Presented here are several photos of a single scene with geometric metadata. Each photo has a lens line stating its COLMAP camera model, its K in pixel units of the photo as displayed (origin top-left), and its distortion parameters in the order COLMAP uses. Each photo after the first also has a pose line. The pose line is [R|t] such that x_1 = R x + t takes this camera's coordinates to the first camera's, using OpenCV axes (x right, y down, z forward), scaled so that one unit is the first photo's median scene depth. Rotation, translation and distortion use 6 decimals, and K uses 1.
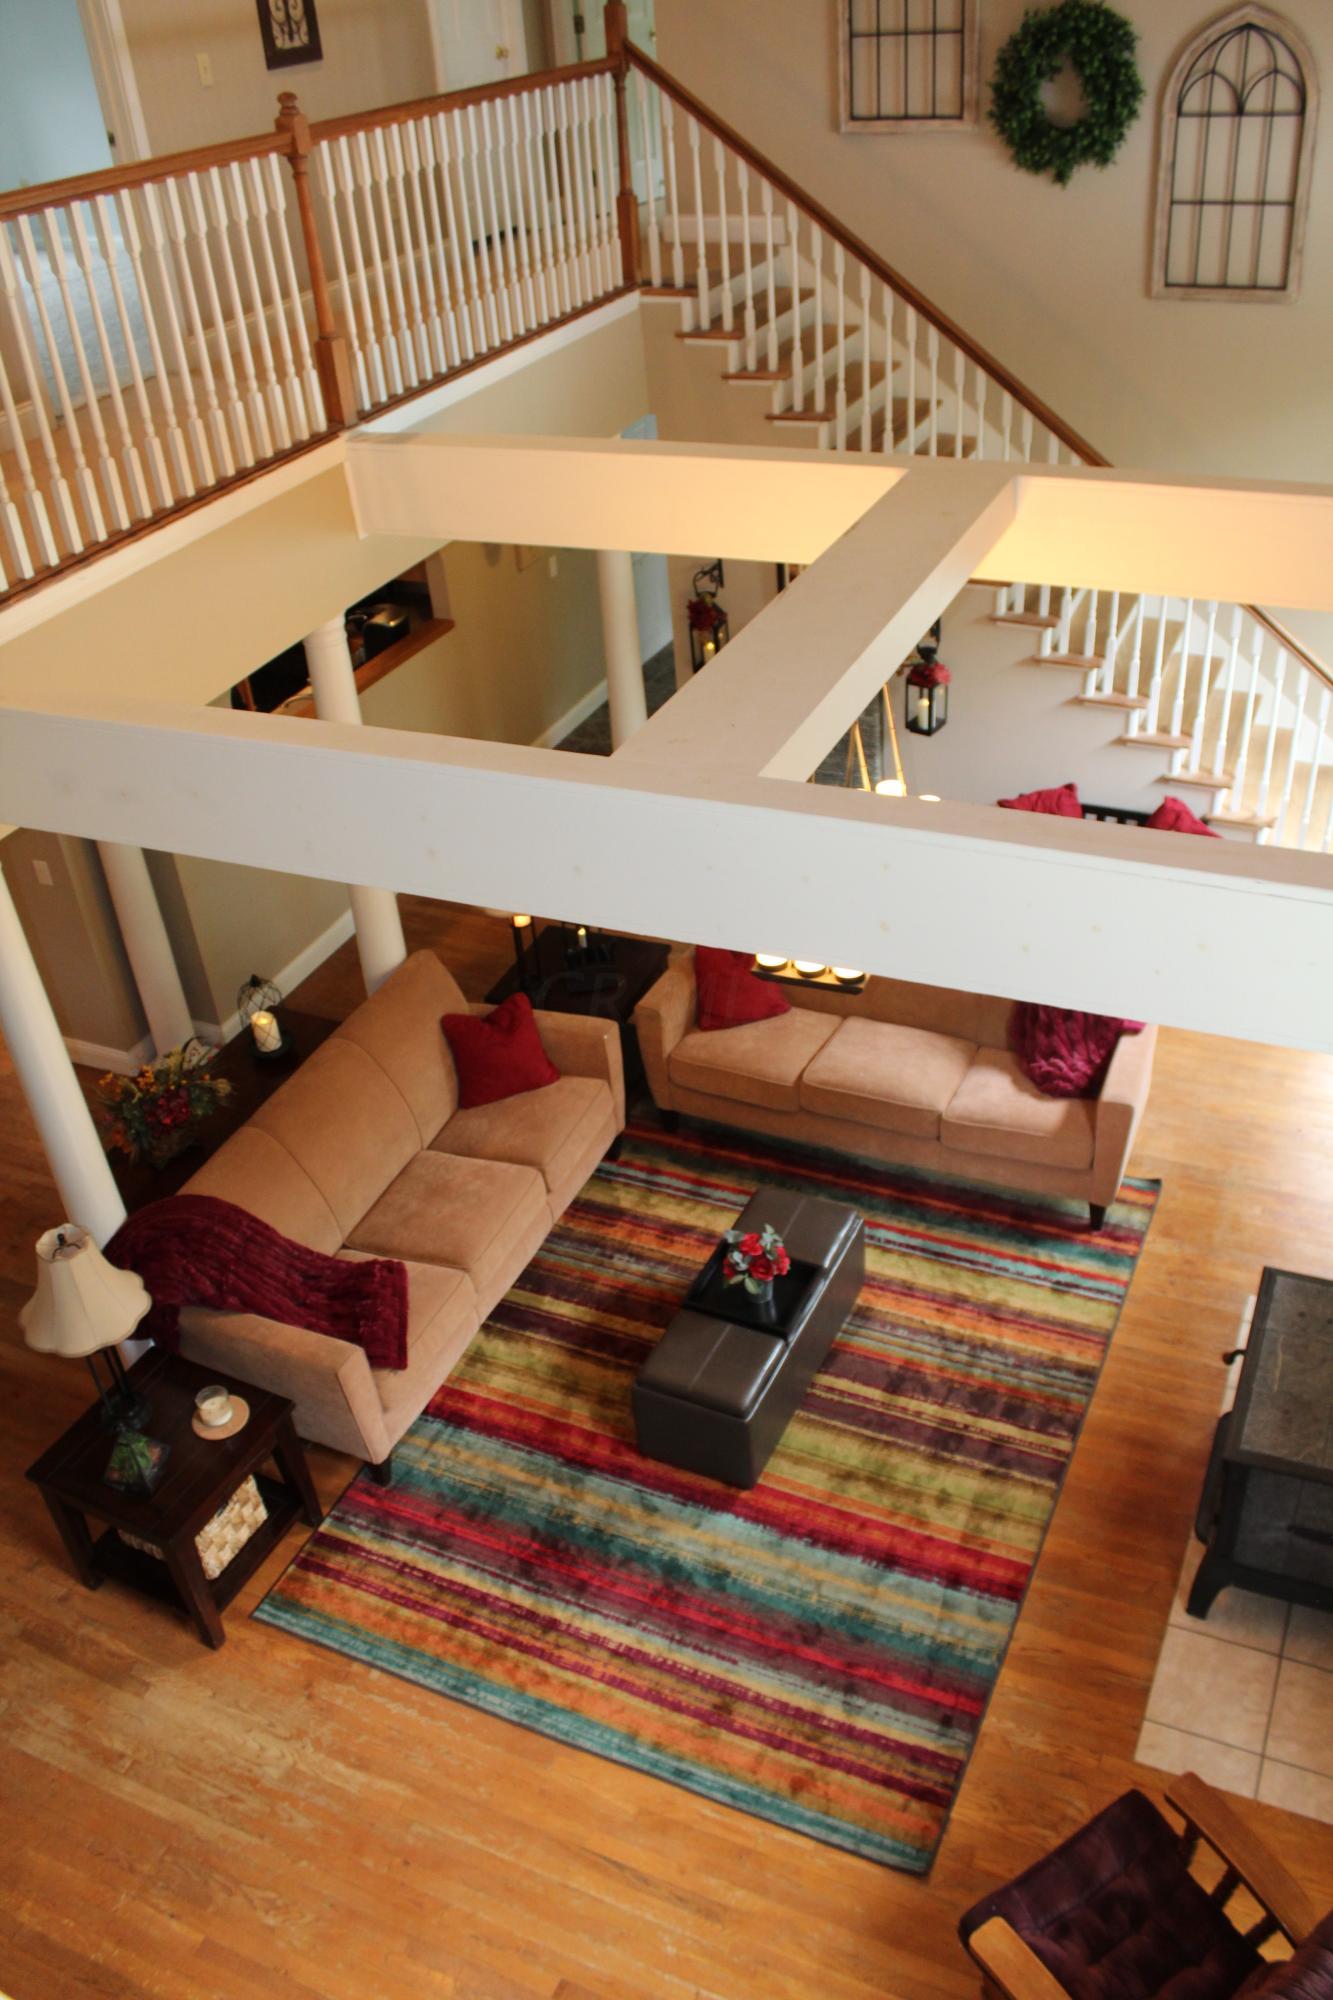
lens RADIAL K [[1666.4, 0, 674.8], [0, 1666.4, 991.7], [0, 0, 1]] dist [-0.154434, 0.119335]
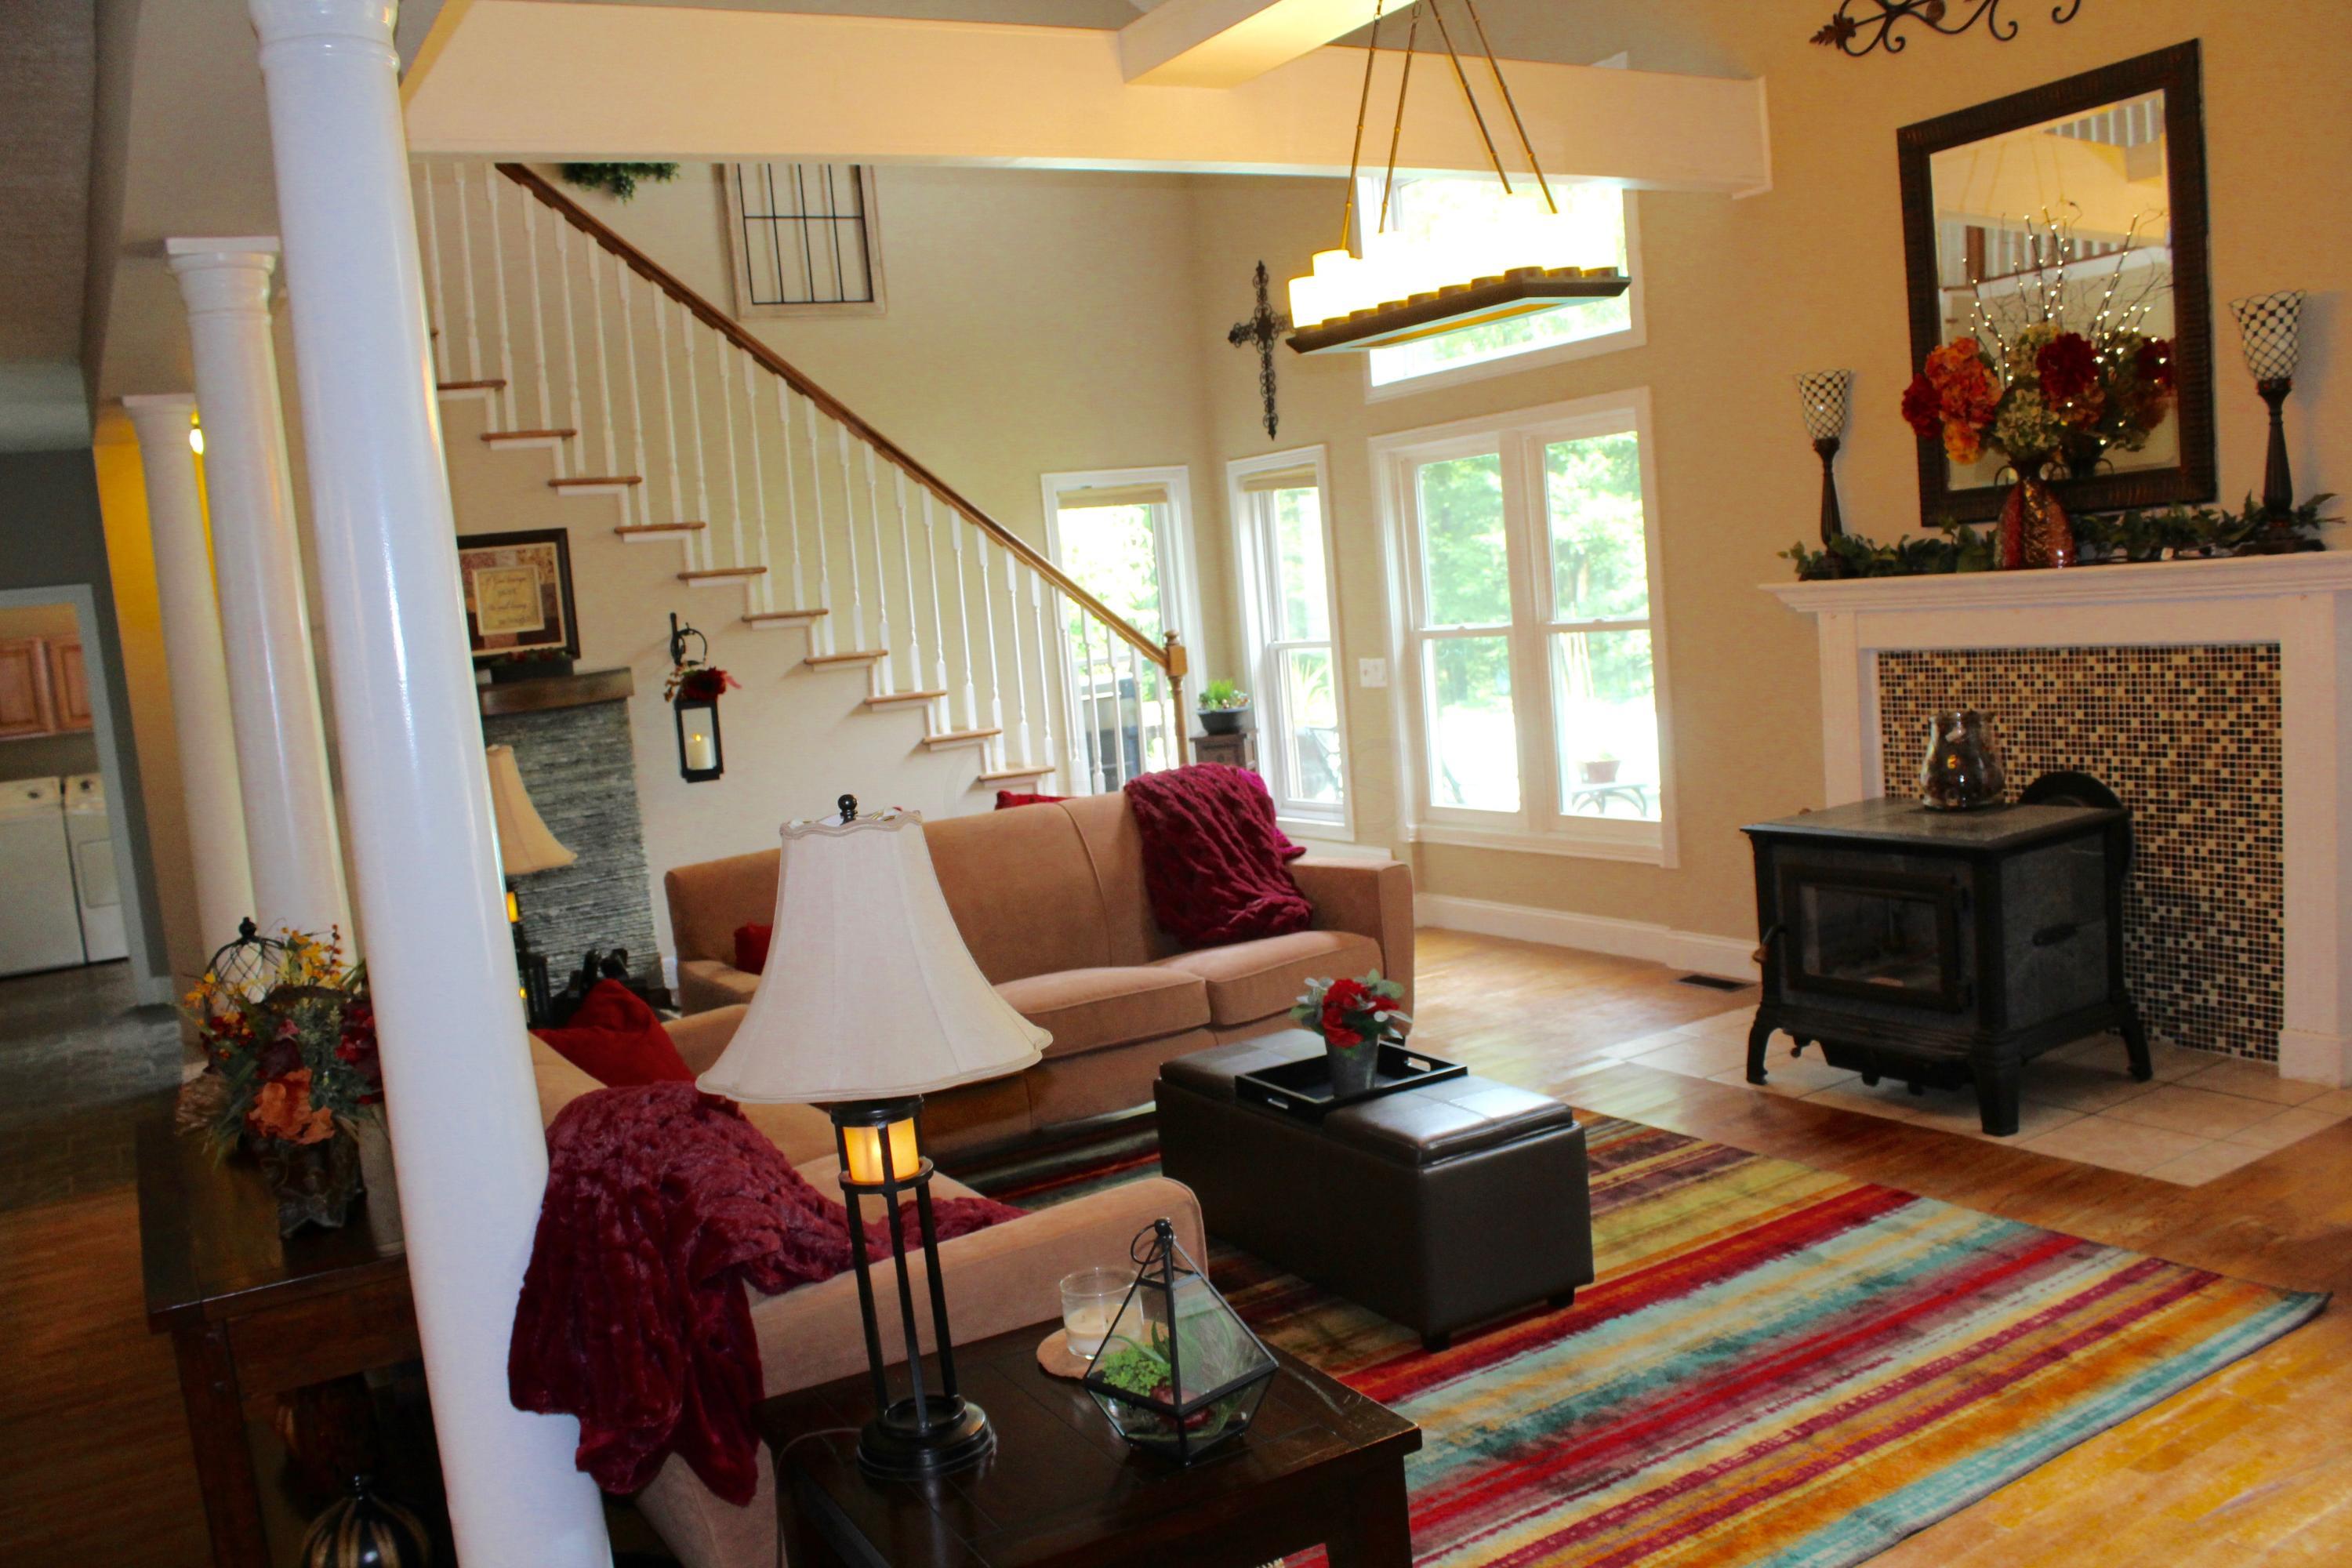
lens RADIAL K [[1959.7, 0, 1171.5], [0, 1959.7, 798.1], [0, 0, 1]] dist [-0.154434, 0.119335]
pose [[0.568866, -0.065128, 0.819848, -0.596633], [0.499654, 0.819168, -0.281620, 0.265857], [-0.653251, 0.569844, 0.498538, 0.606865]]
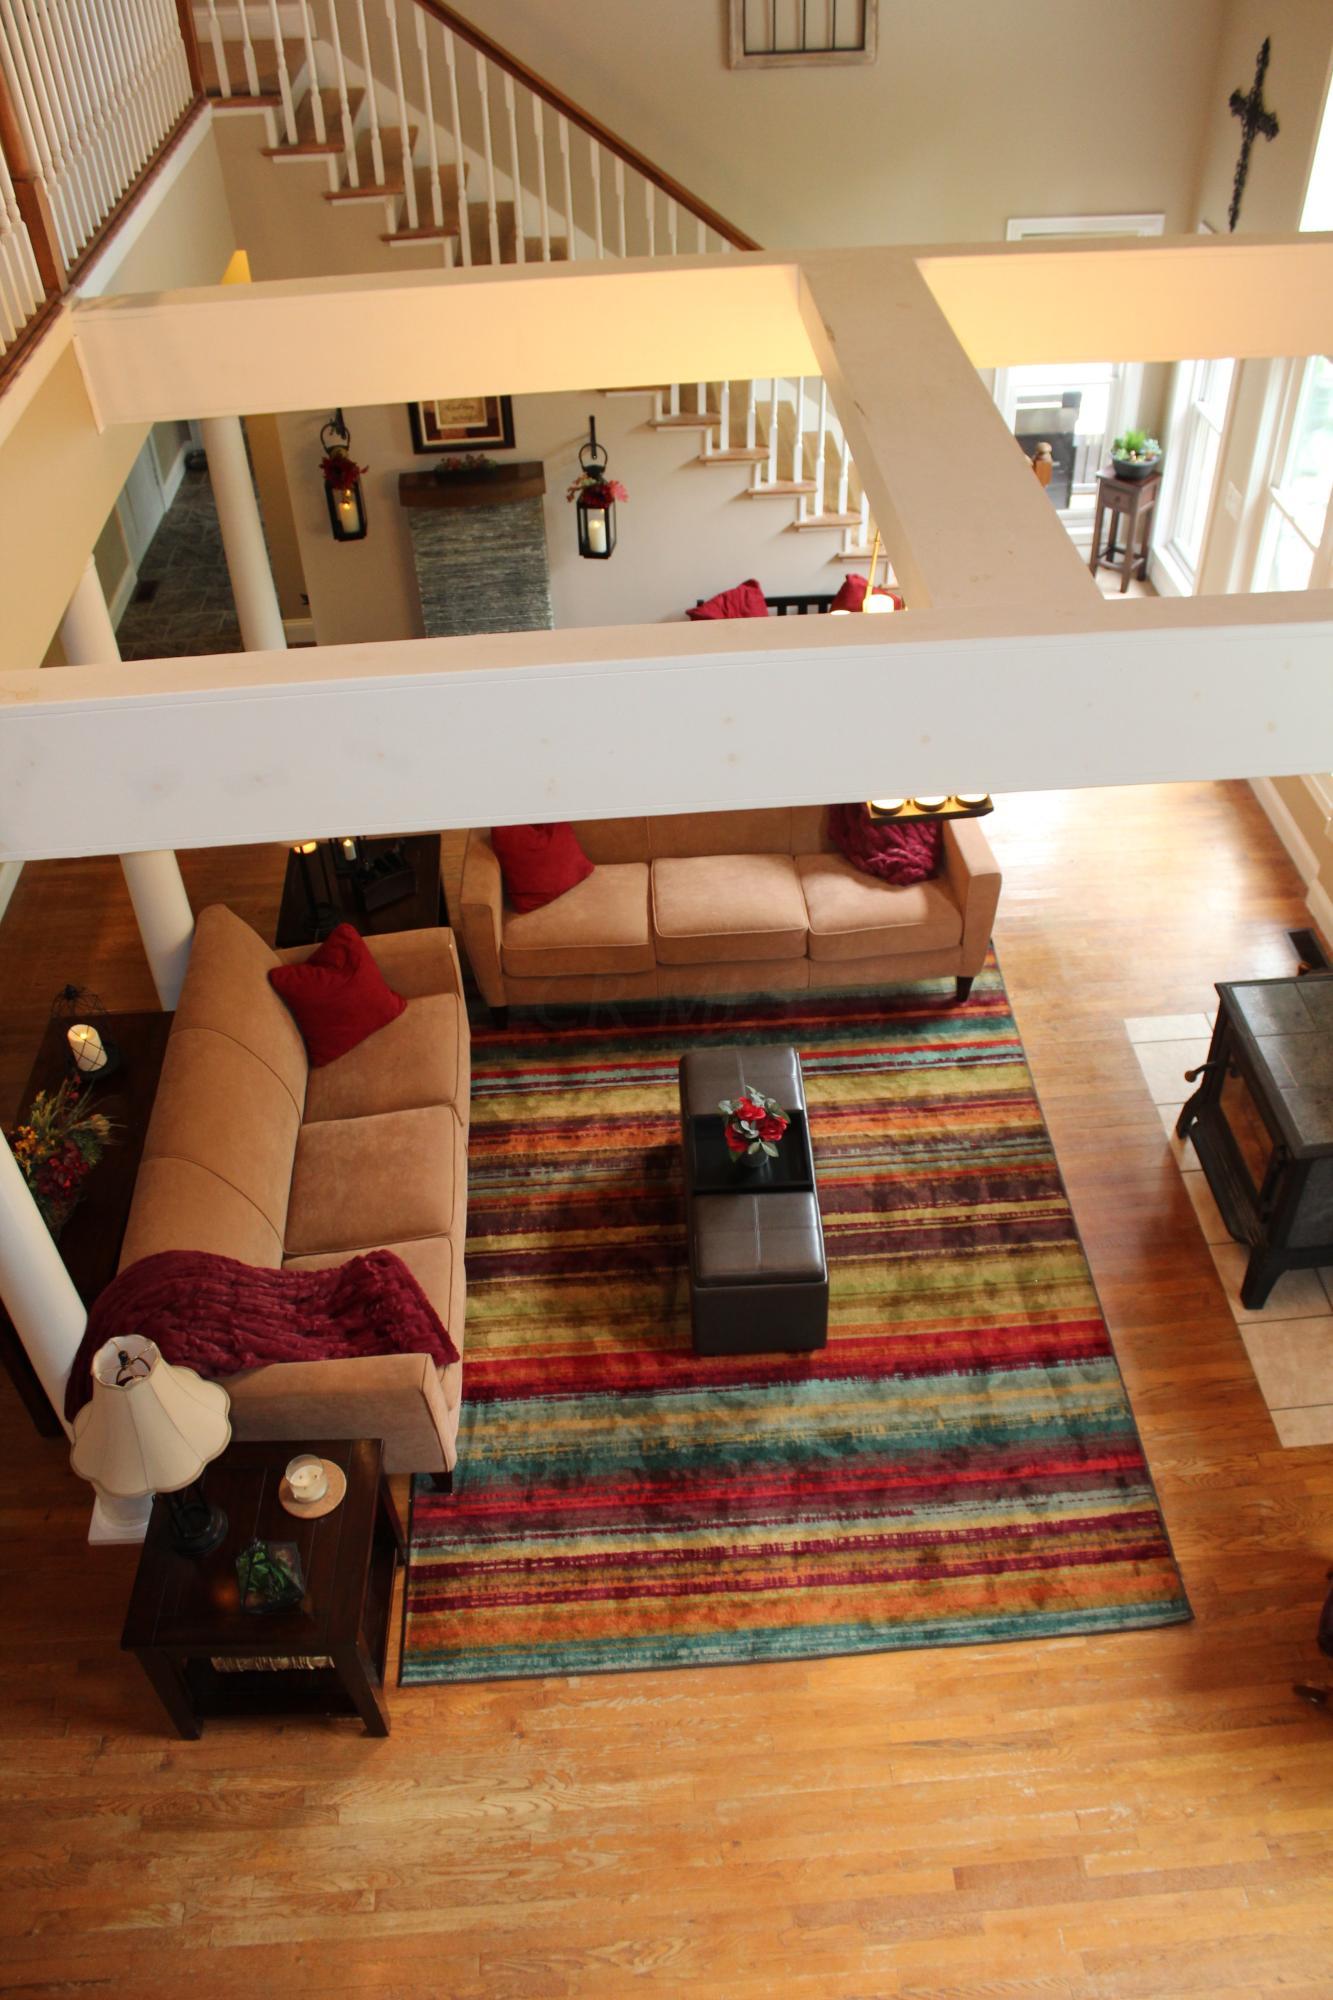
lens RADIAL K [[1666.4, 0, 684.6], [0, 1666.4, 998.3], [0, 0, 1]] dist [-0.154434, 0.119335]
pose [[0.880628, -0.275662, 0.385362, -0.330816], [0.233065, 0.960153, 0.154229, -0.064203], [-0.412522, -0.046003, 0.909785, 0.143004]]
